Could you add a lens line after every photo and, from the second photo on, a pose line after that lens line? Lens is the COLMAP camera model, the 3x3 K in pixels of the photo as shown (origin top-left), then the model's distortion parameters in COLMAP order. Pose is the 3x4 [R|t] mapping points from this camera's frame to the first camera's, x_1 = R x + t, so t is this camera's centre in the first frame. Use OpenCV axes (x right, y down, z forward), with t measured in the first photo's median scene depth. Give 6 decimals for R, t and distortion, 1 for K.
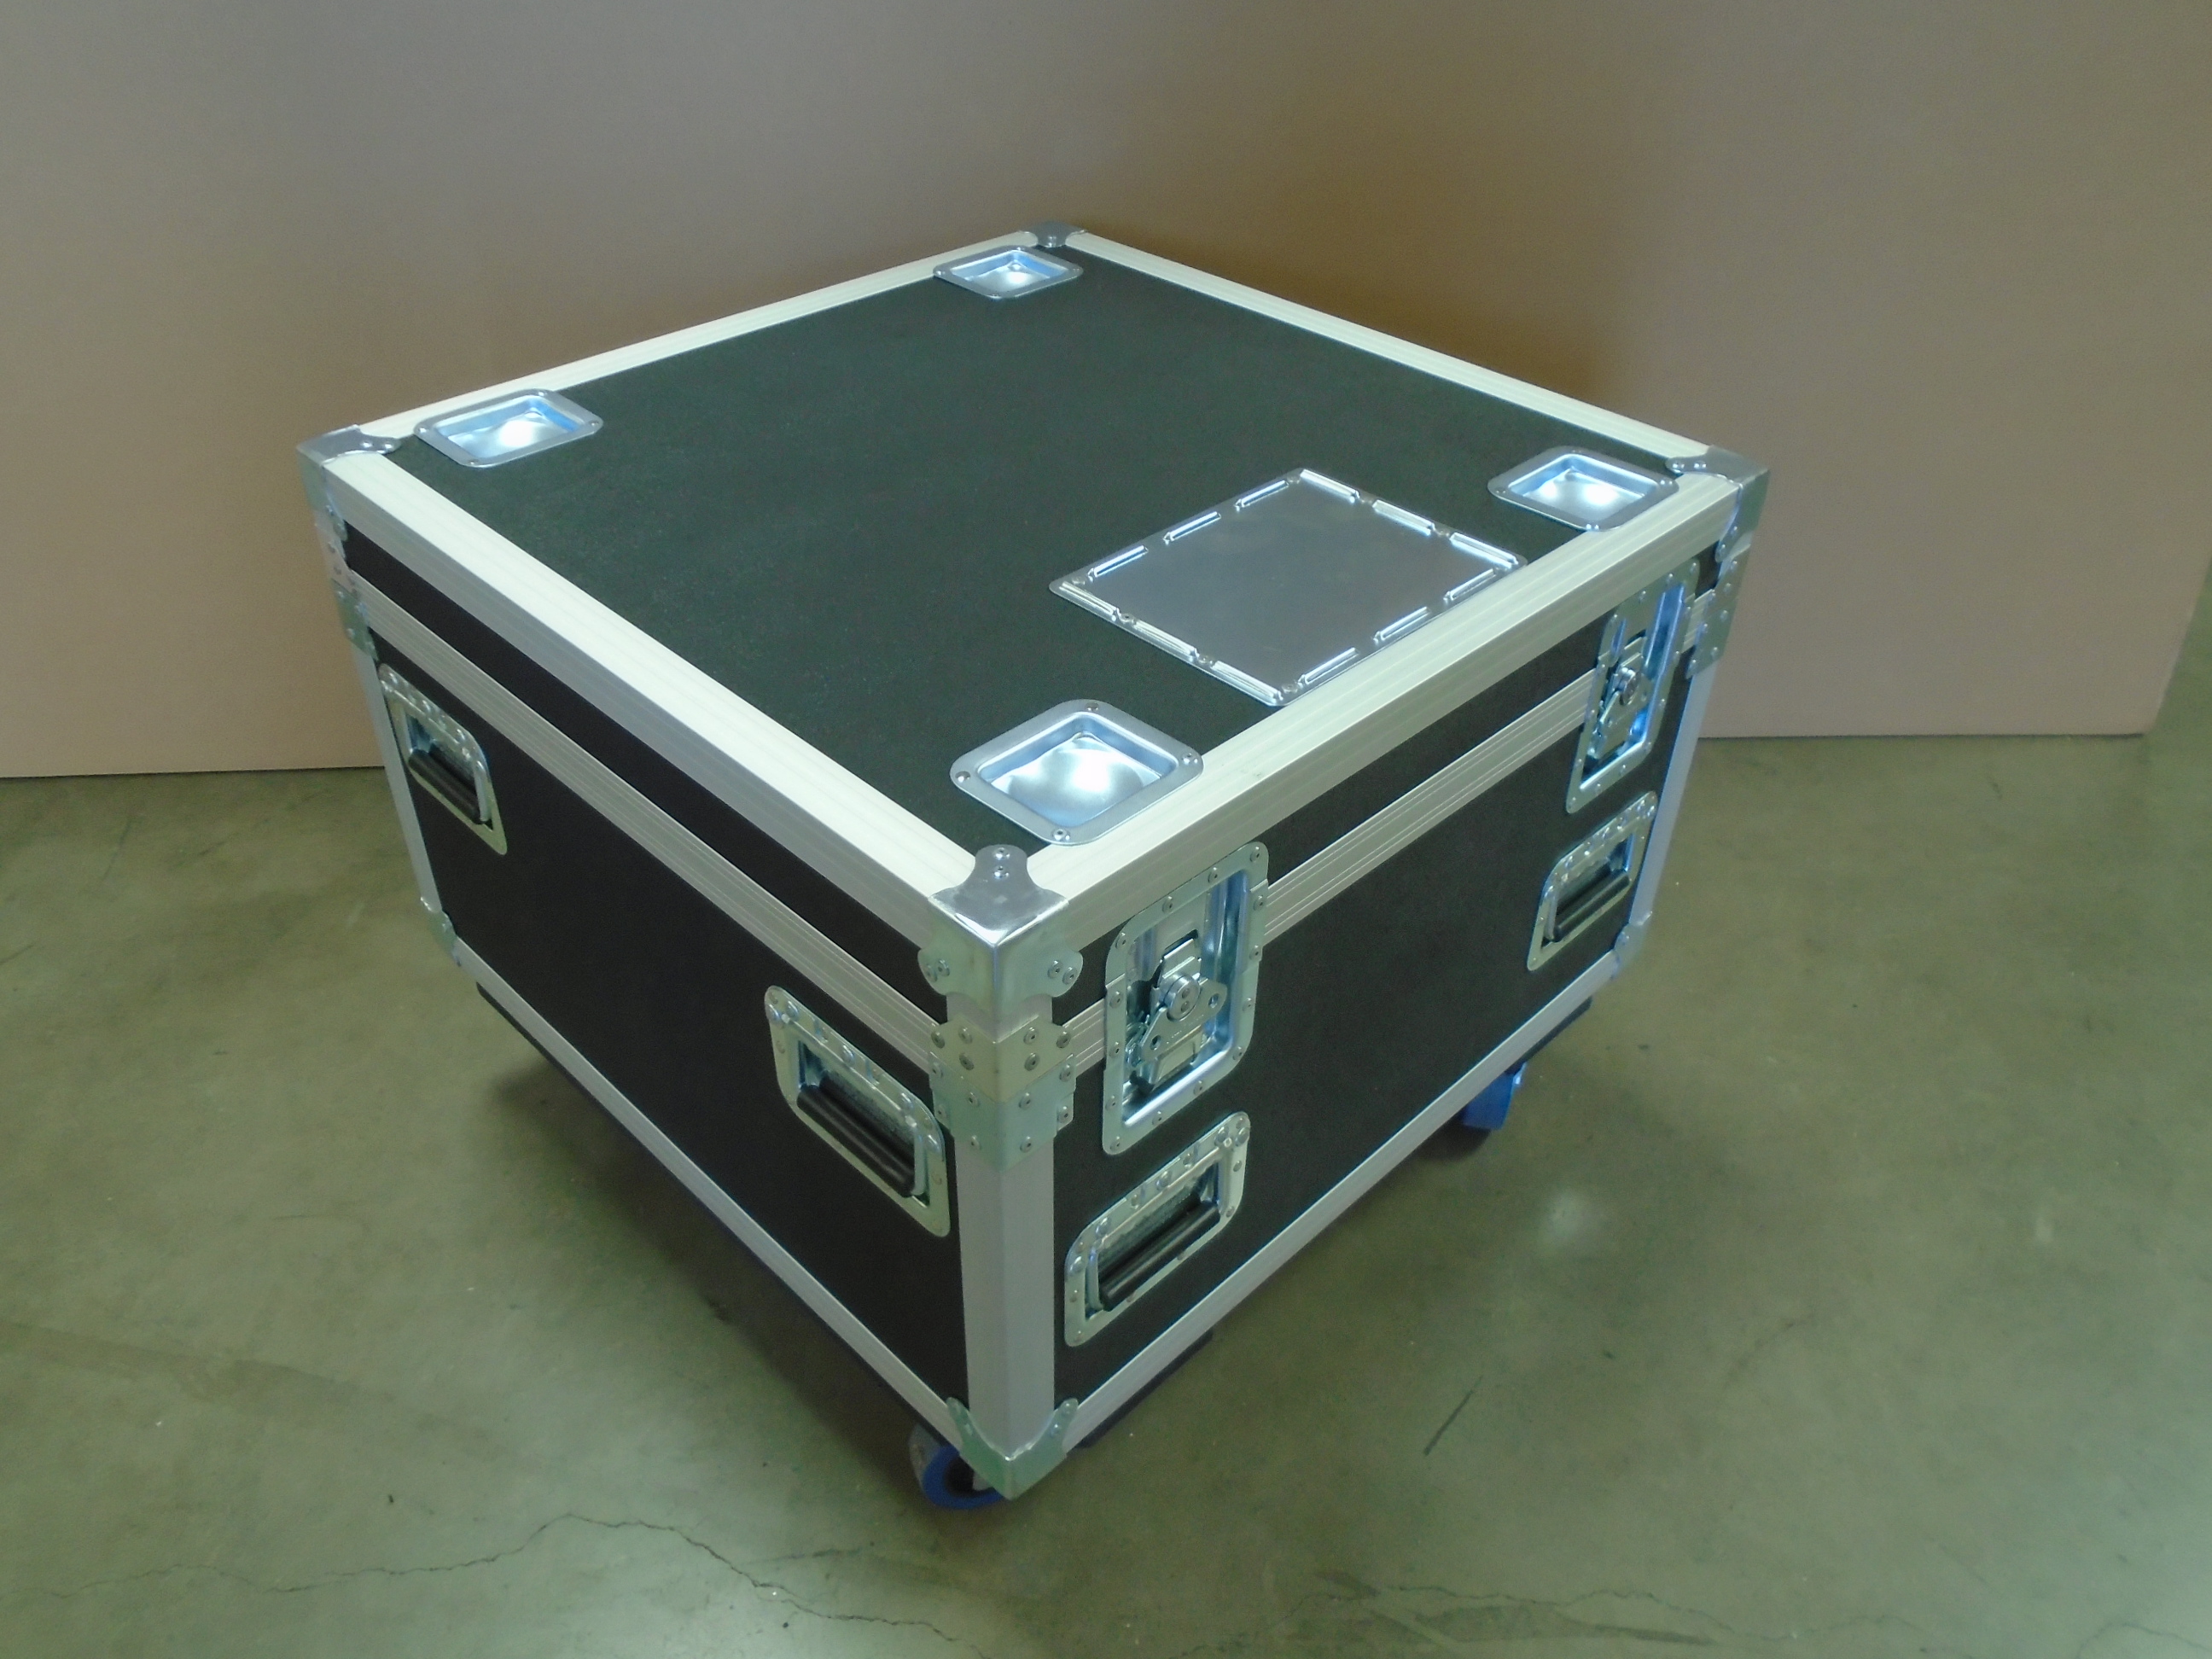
lens RADIAL K [[1678.5, 0, 1109.2], [0, 1678.5, 817.6], [0, 0, 1]] dist [-0.006848, -0.002098]
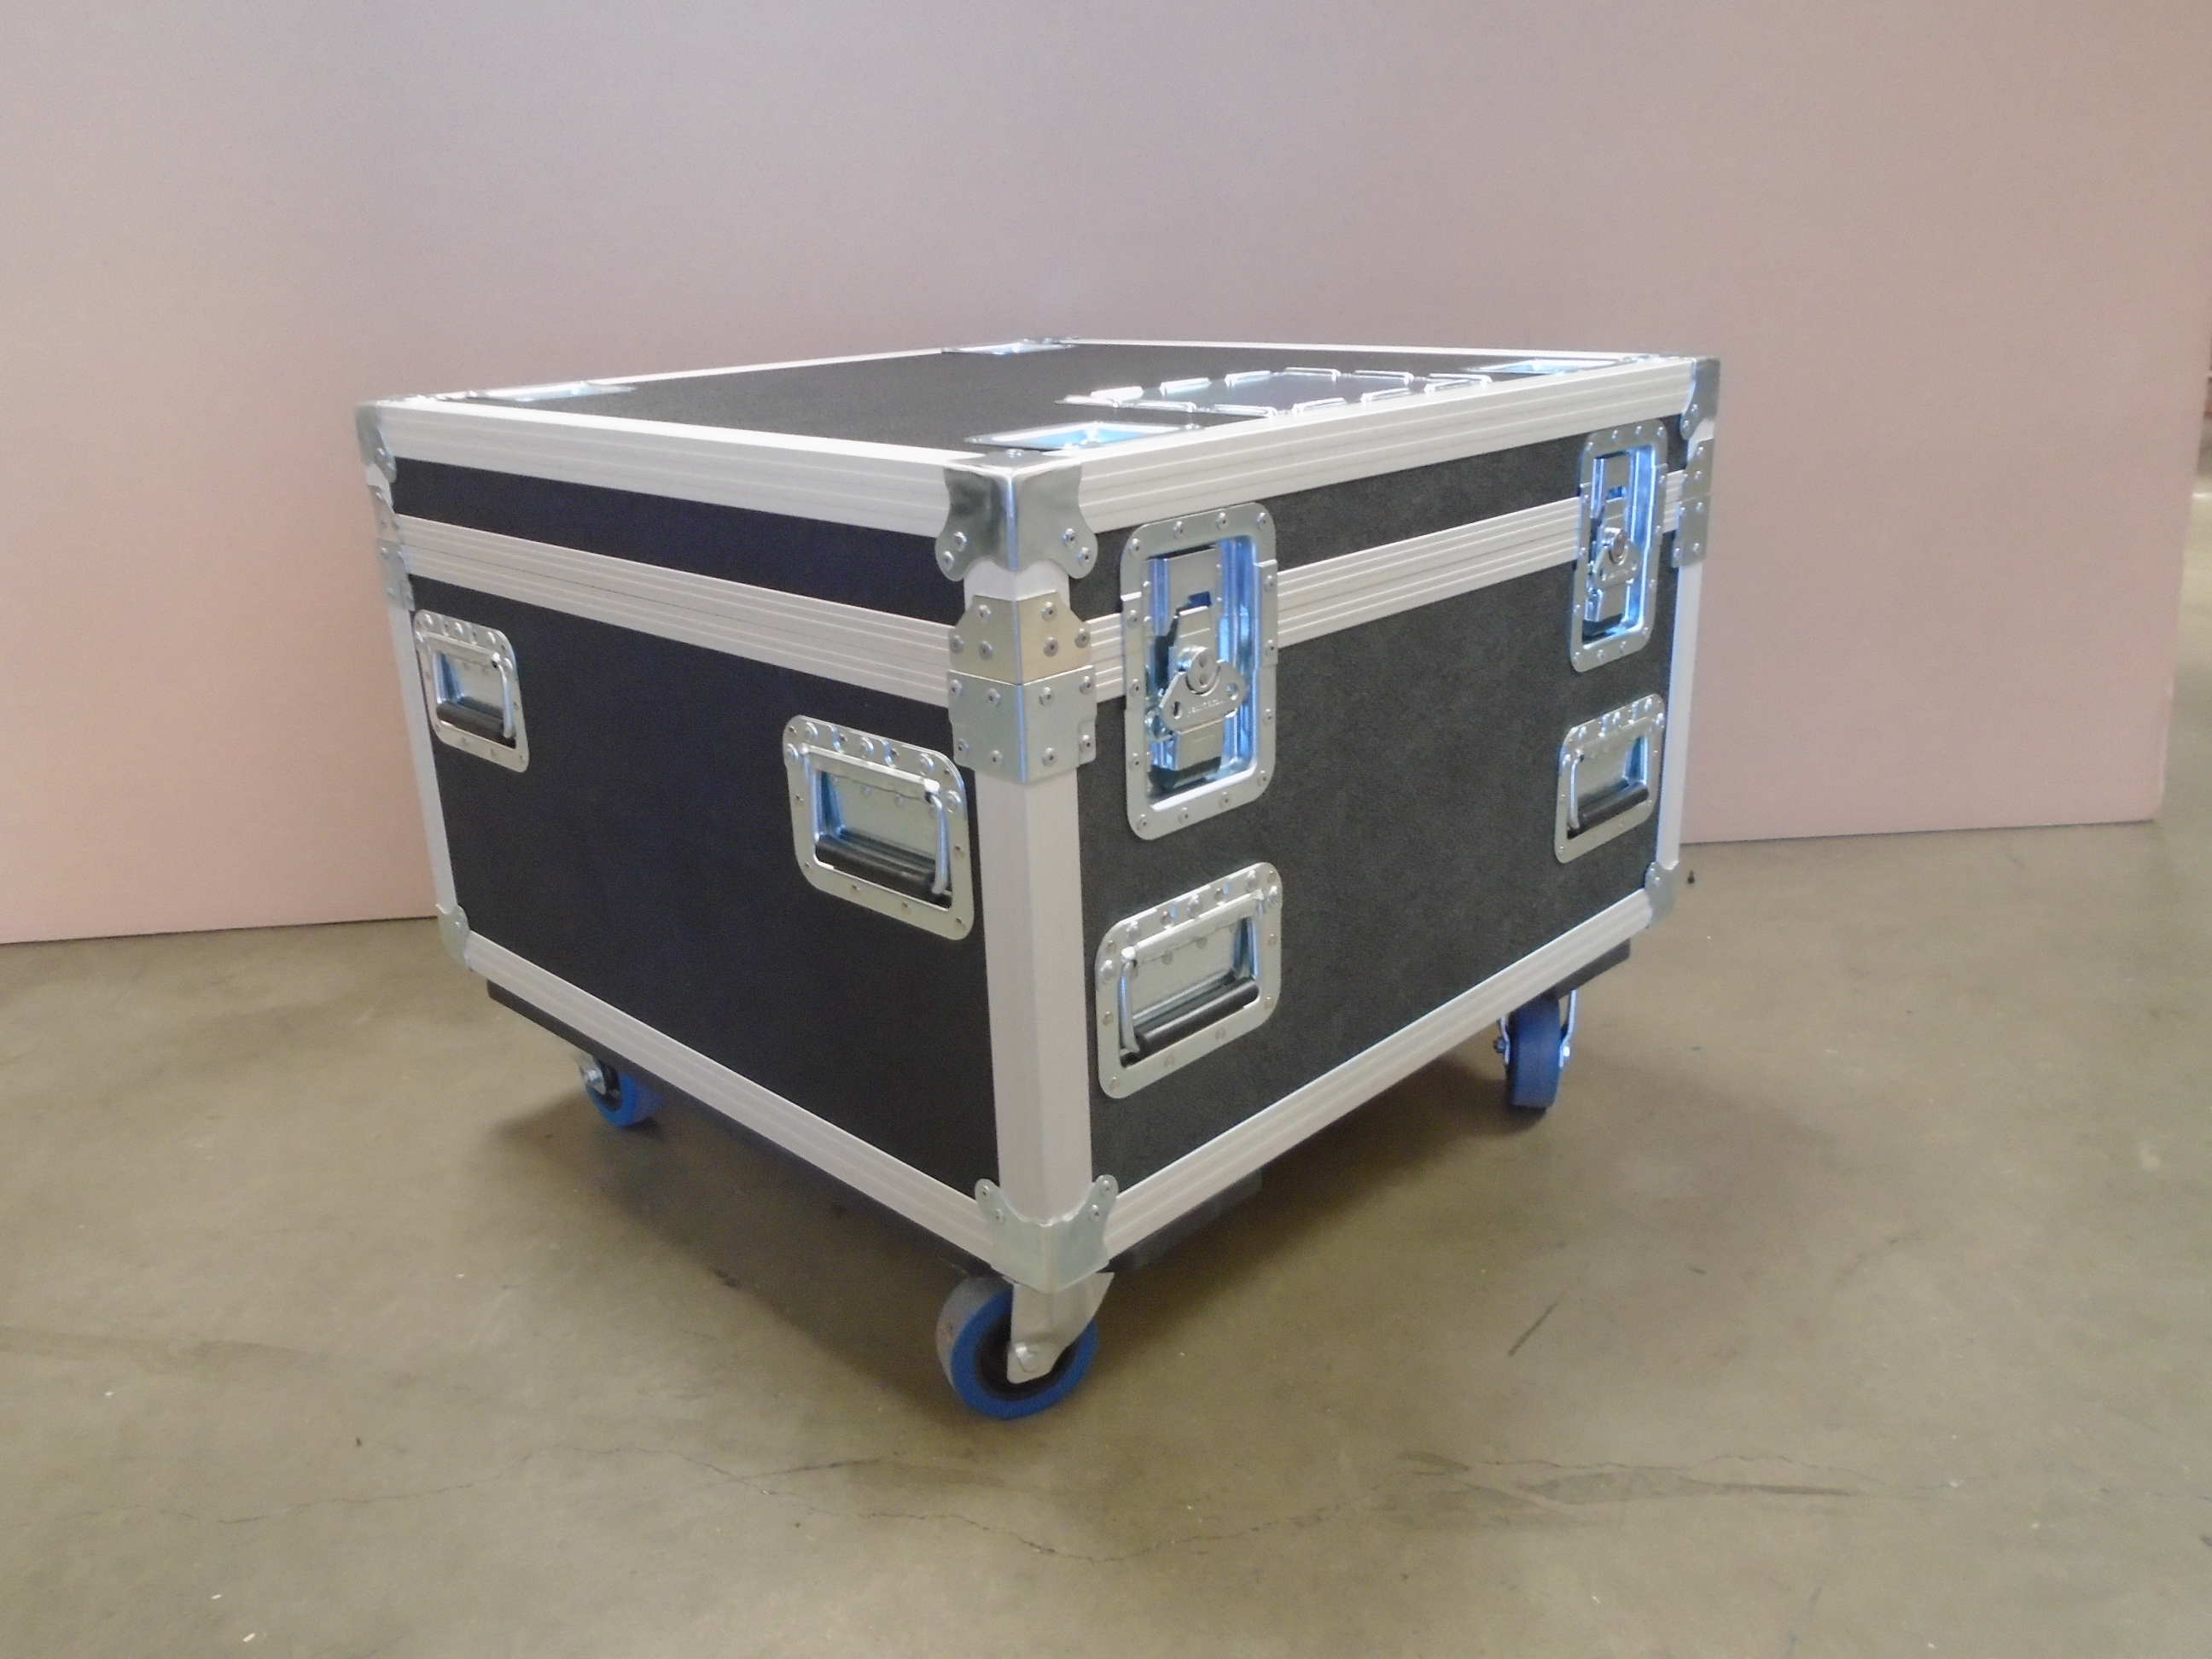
lens RADIAL K [[1678.5, 0, 1107.9], [0, 1678.5, 824.0], [0, 0, 1]] dist [-0.006848, -0.002098]
pose [[0.998769, -0.049525, -0.002833, -0.009766], [0.046405, 0.952973, -0.299481, 0.368087], [0.017532, 0.298981, 0.954098, 0.053255]]
